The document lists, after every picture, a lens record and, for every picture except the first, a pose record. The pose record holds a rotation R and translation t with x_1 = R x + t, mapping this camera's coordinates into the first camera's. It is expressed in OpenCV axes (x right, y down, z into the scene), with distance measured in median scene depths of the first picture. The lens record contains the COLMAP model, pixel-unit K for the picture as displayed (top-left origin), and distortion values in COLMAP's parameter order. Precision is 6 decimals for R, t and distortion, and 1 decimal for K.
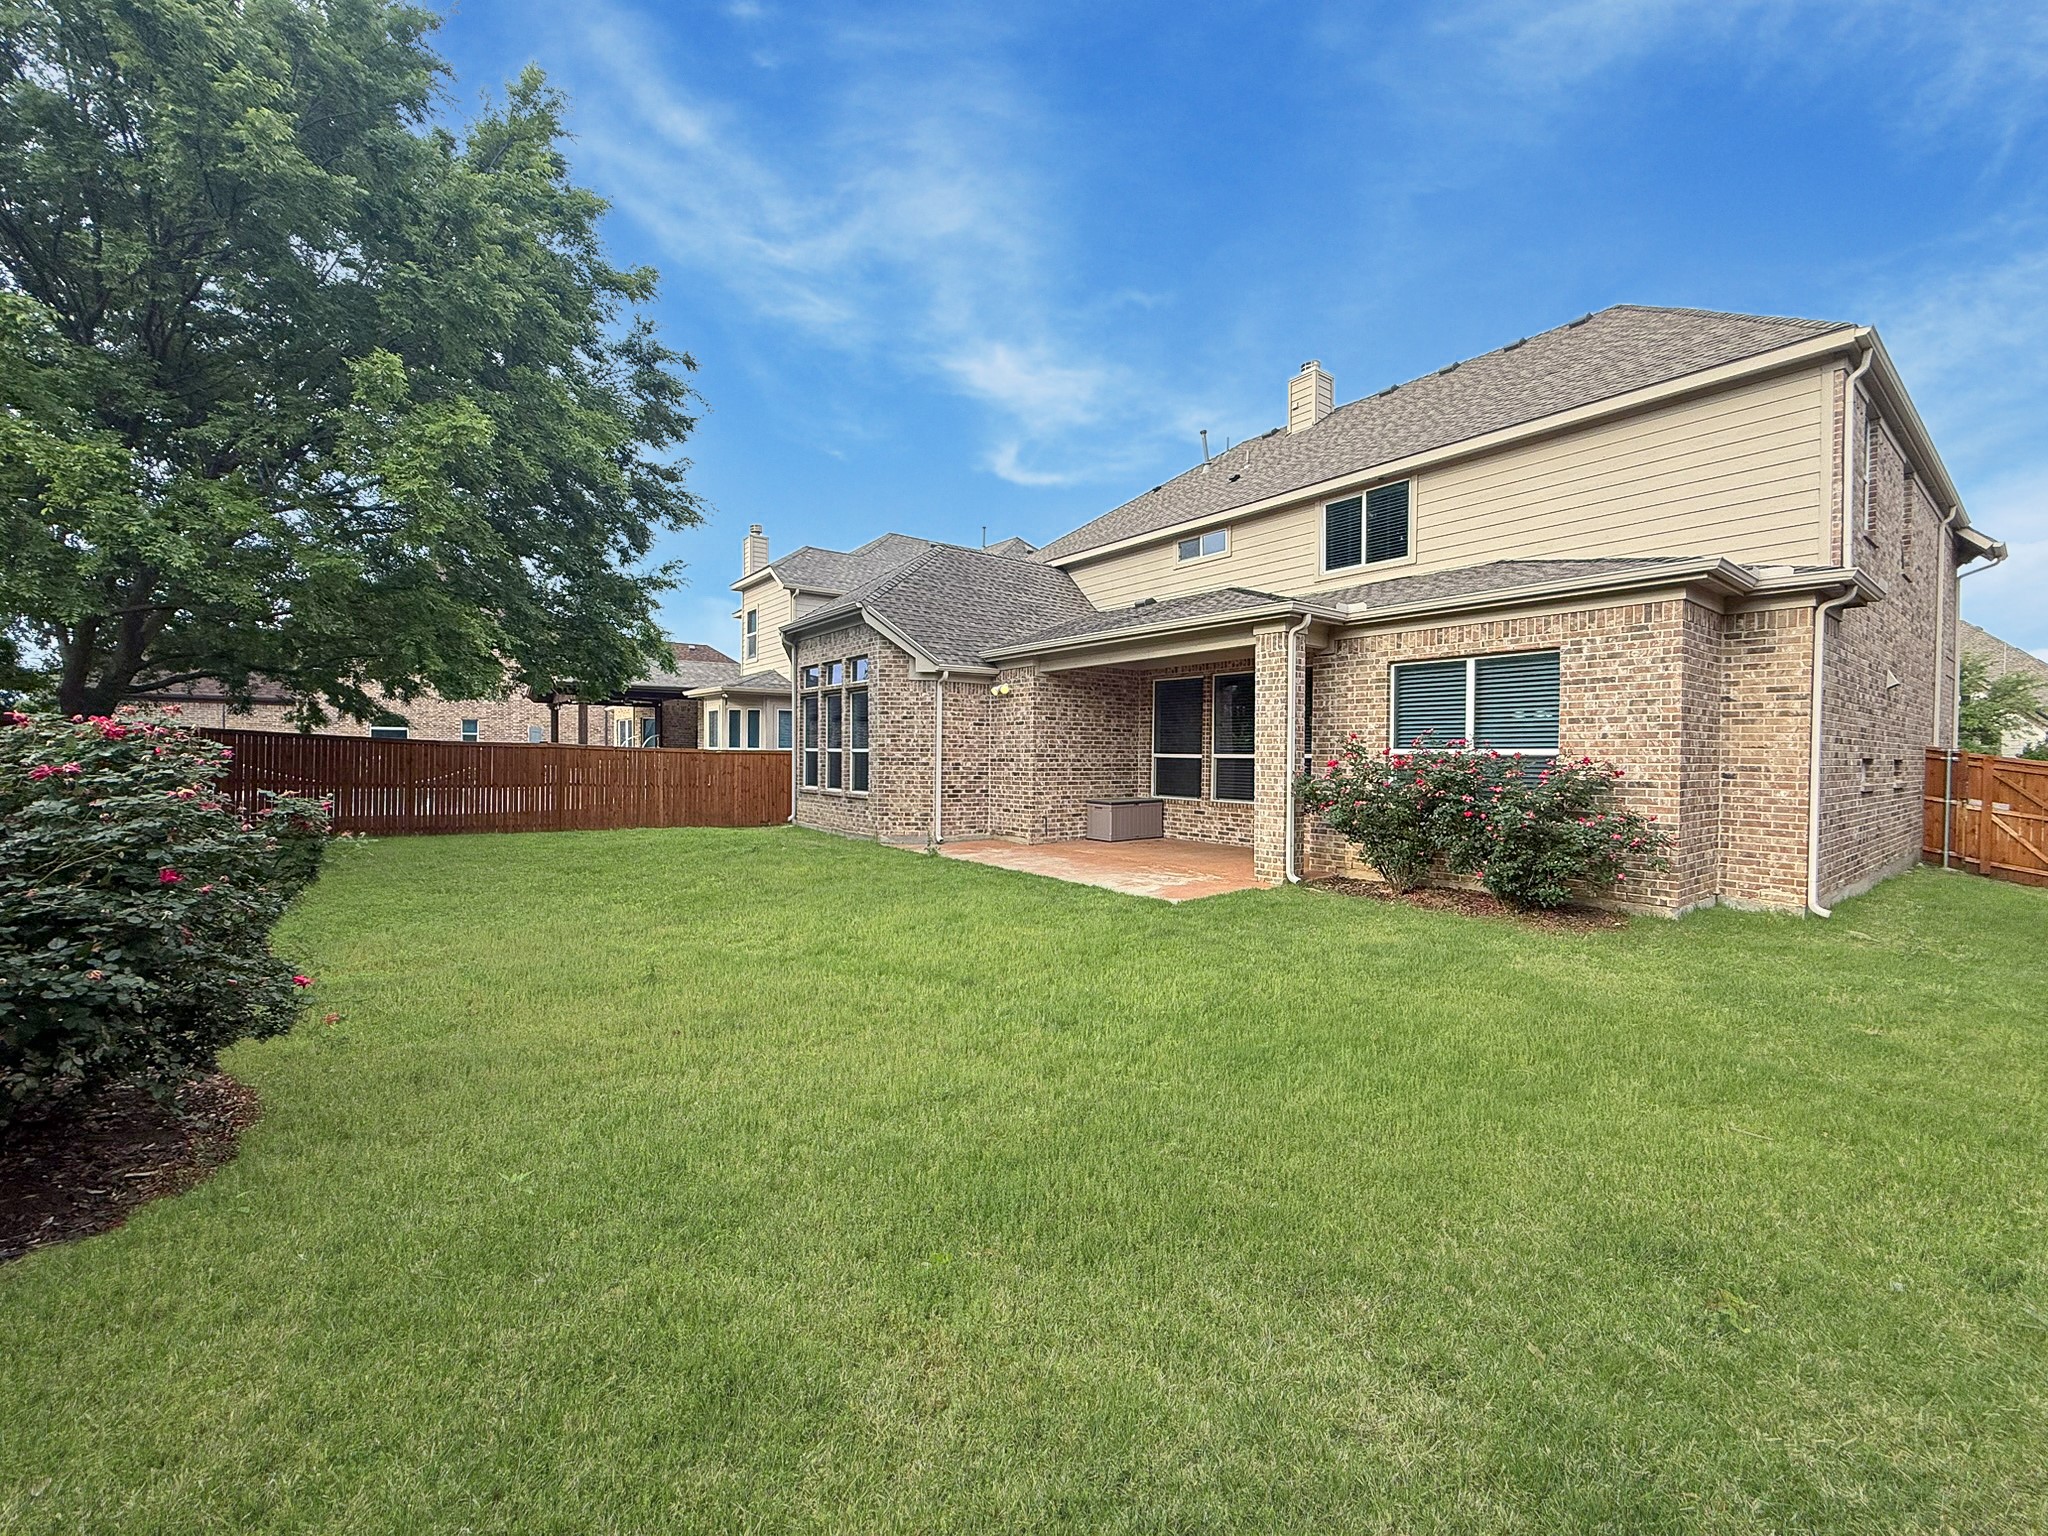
lens RADIAL K [[813.0, 0, 1010.1], [0, 813.0, 764.2], [0, 0, 1]] dist [0.001105, -0.000317]
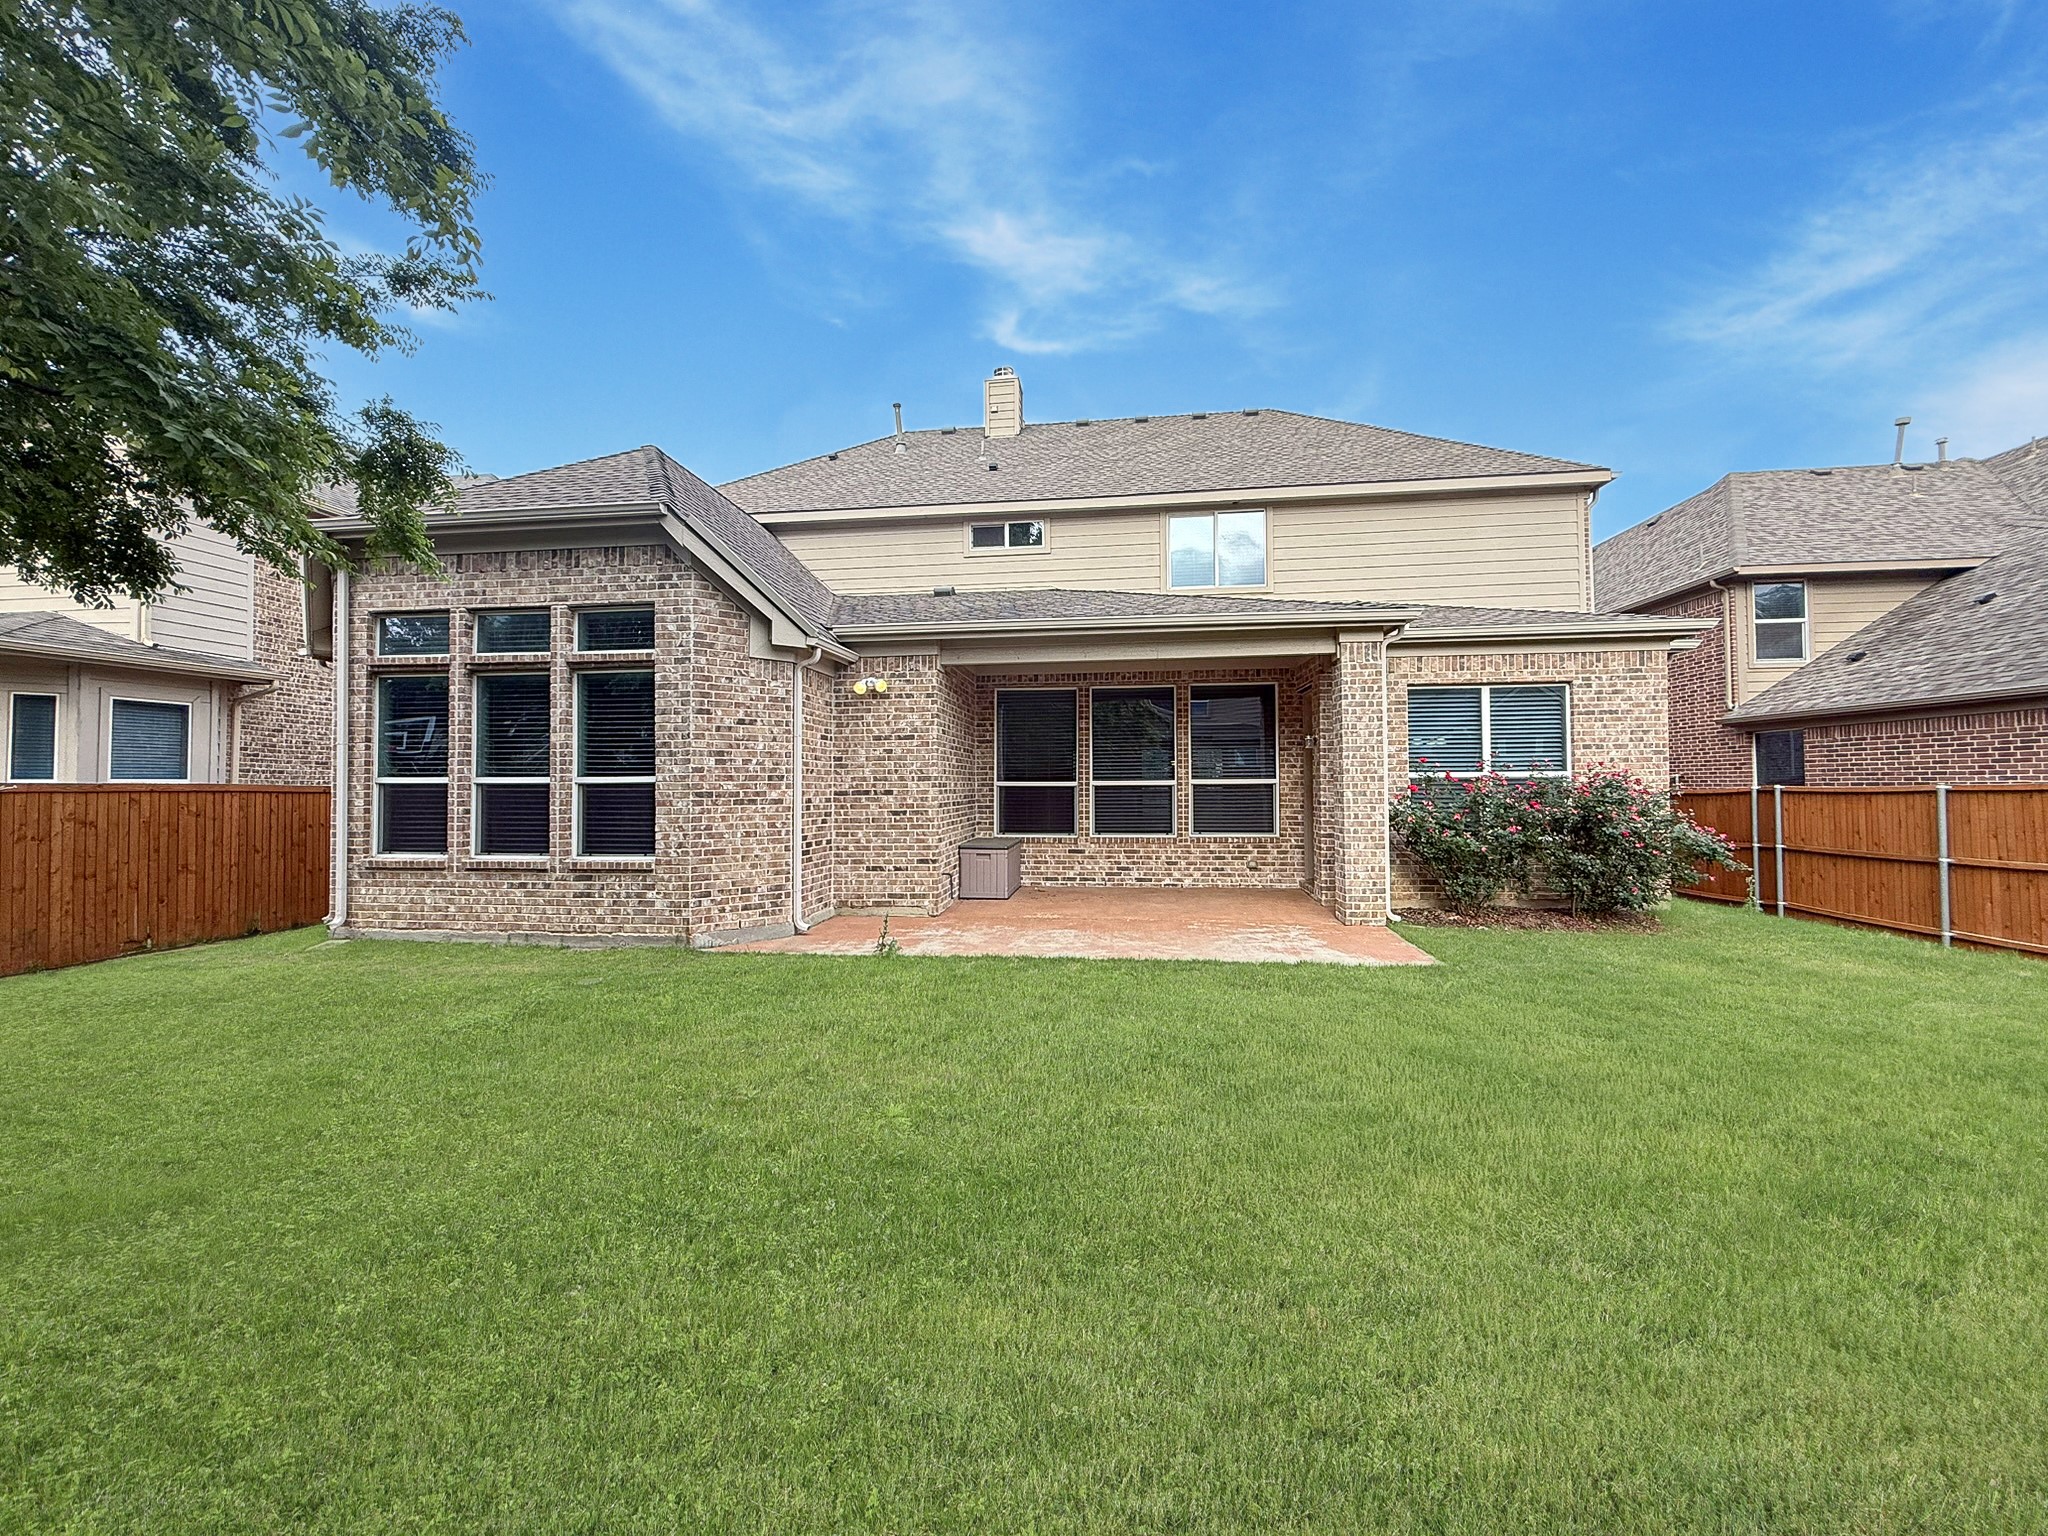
lens RADIAL K [[813.0, 0, 1023.8], [0, 813.0, 768.4], [0, 0, 1]] dist [0.001105, -0.000317]
pose [[0.695729, 0.003038, 0.718298, -0.406694], [0.020187, 0.999513, -0.023780, -0.006868], [-0.718021, 0.031044, 0.695329, 0.463493]]
